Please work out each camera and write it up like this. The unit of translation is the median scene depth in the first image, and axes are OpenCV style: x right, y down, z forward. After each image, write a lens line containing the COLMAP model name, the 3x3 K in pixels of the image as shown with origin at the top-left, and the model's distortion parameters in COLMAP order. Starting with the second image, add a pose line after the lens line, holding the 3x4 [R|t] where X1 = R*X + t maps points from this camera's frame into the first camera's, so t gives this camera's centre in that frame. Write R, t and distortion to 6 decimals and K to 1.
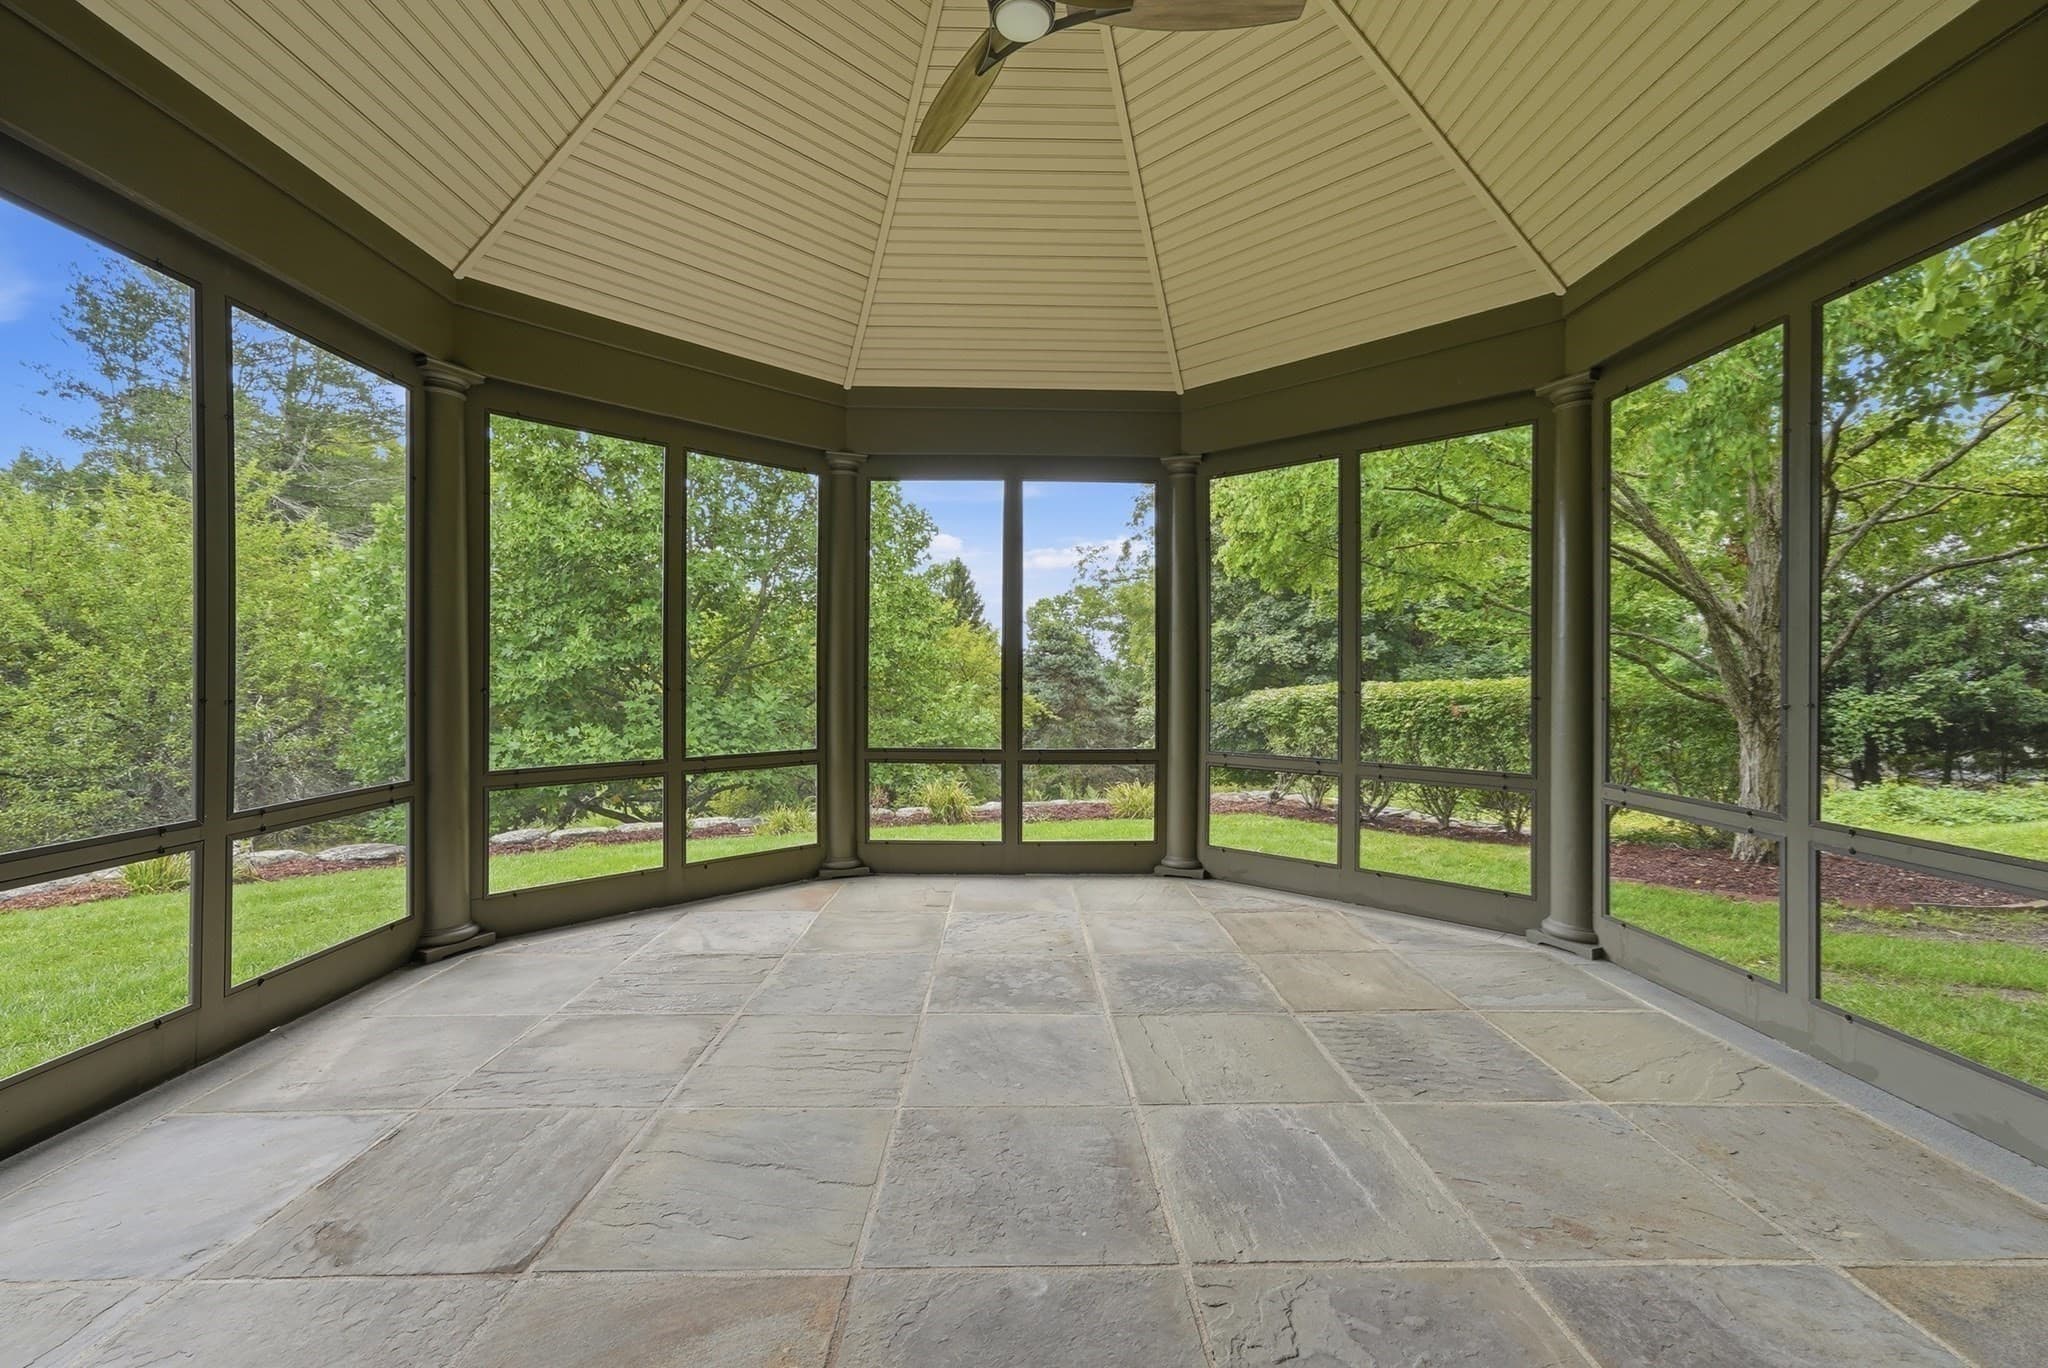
lens RADIAL K [[838.5, 0, 1019.7], [0, 838.5, 675.7], [0, 0, 1]] dist [-0.002523, -0.000268]
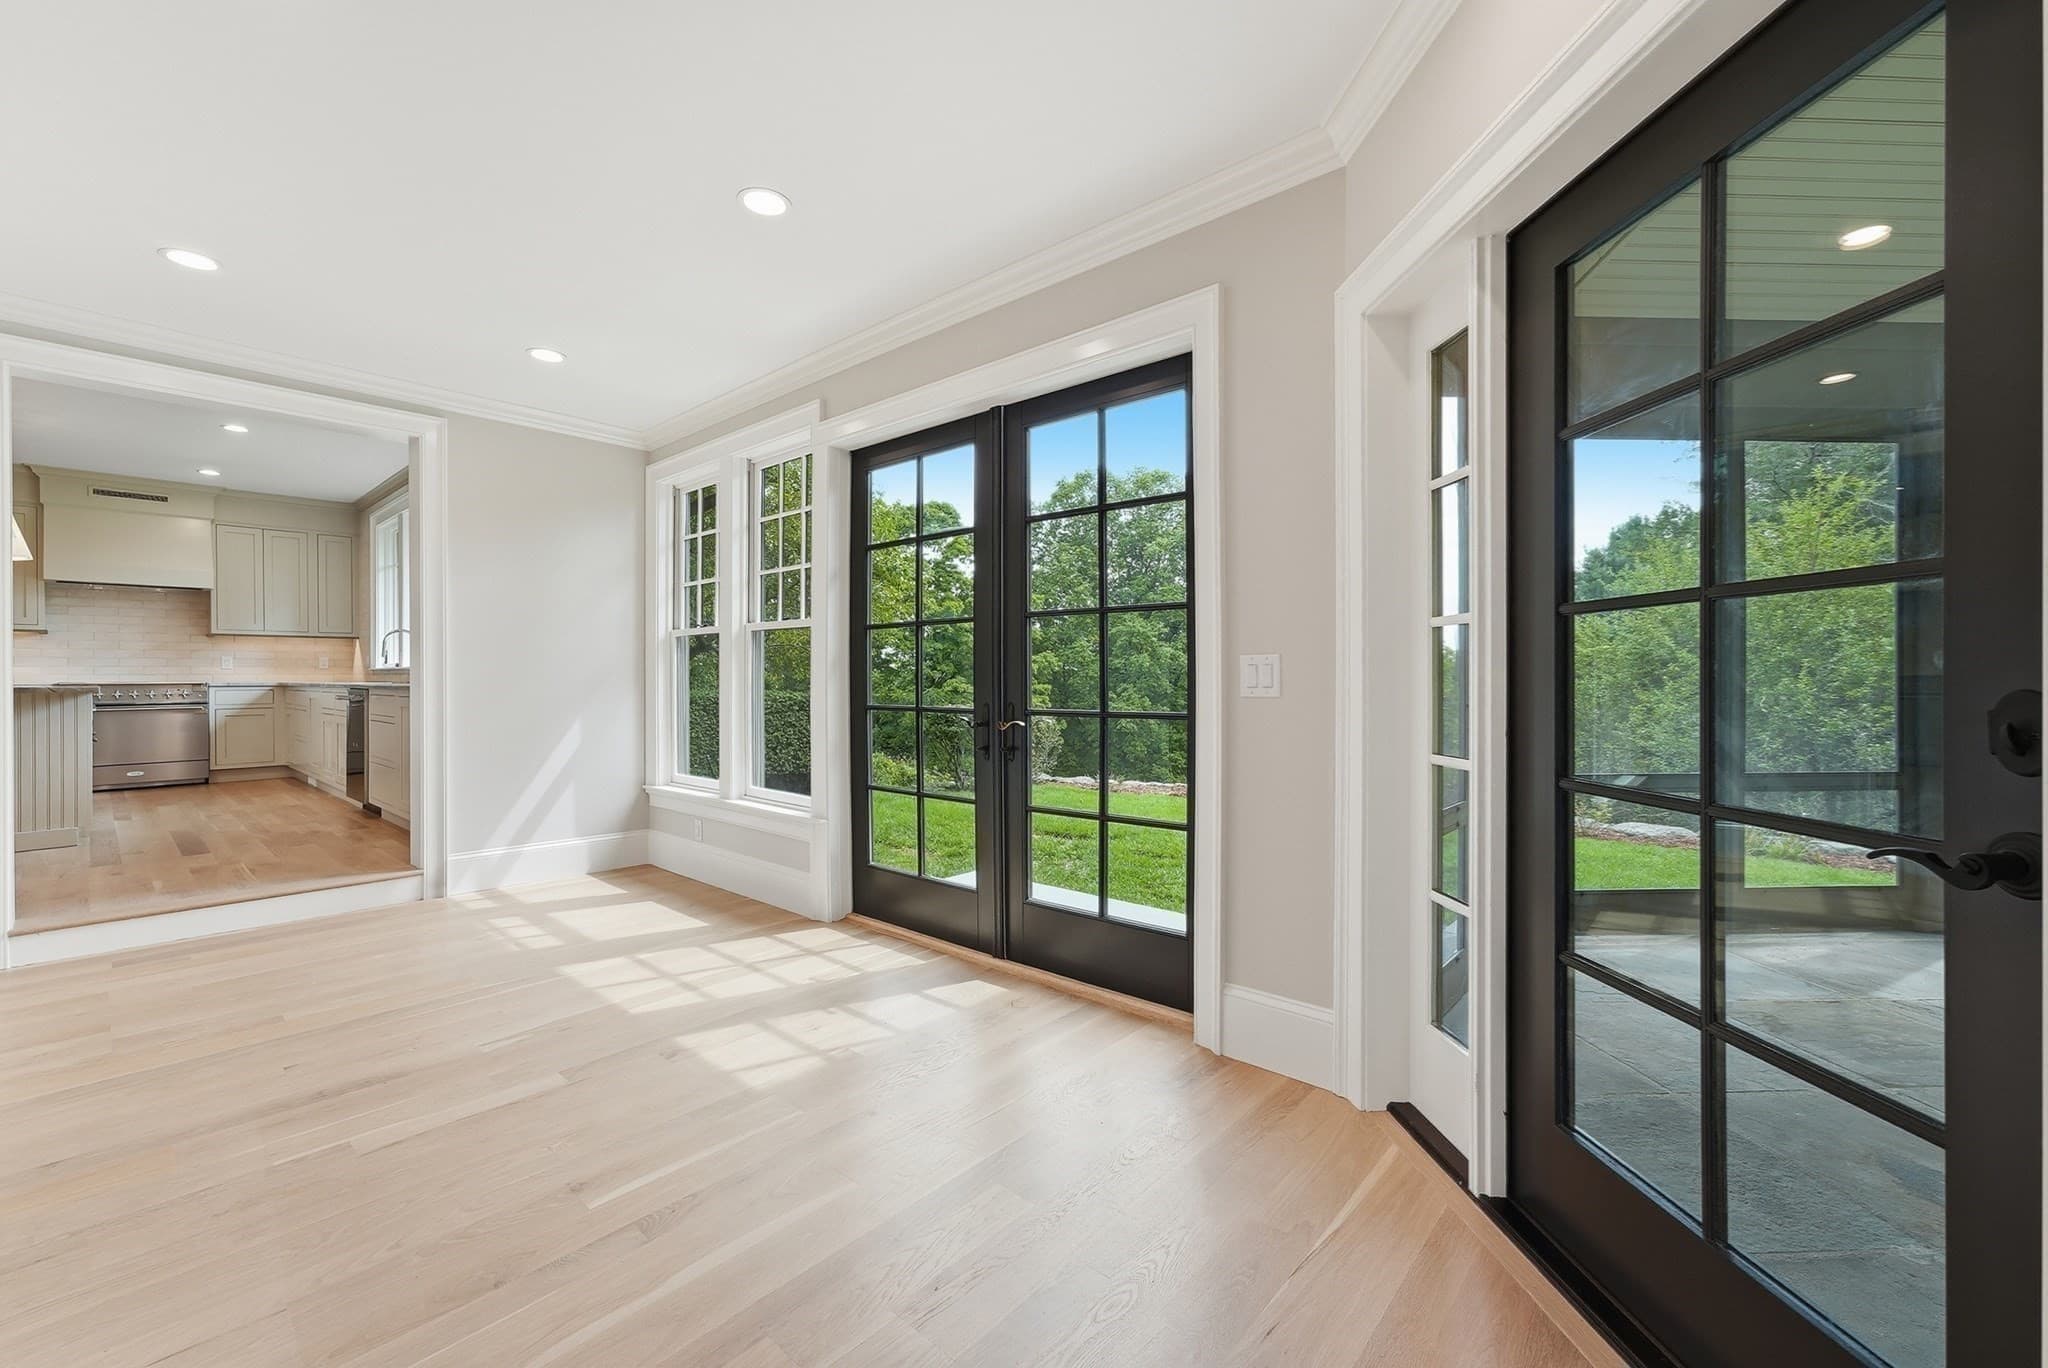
lens RADIAL K [[838.5, 0, 1019.7], [0, 838.5, 675.7], [0, 0, 1]] dist [-0.002523, -0.000268]
pose [[0.036777, -0.005352, -0.999309, 0.122867], [-0.000022, 0.999986, -0.005356, -0.001503], [0.999323, 0.000219, 0.036777, -0.086980]]
